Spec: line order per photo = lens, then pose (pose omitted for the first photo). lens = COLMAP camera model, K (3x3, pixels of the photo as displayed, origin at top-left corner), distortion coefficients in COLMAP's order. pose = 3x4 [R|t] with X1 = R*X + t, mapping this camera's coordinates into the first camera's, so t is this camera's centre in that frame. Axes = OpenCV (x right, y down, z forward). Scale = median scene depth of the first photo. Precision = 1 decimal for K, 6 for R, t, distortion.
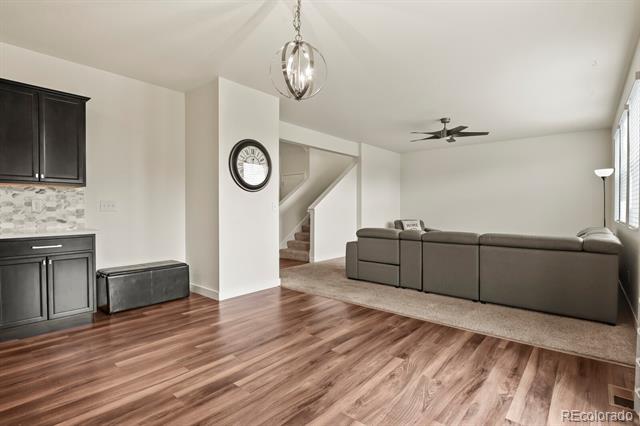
lens RADIAL K [[314.5, 0, 323.4], [0, 314.5, 212.6], [0, 0, 1]] dist [-0.013040, -0.002127]
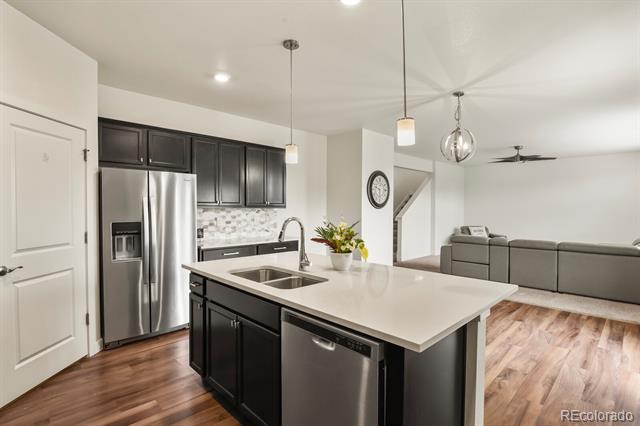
lens RADIAL K [[314.5, 0, 324.1], [0, 314.5, 213.8], [0, 0, 1]] dist [-0.013040, -0.002127]
pose [[0.995787, 0.005355, -0.091536, -0.414591], [-0.004943, 0.999977, 0.004722, -0.060952], [0.091559, -0.004250, 0.995791, -0.466938]]
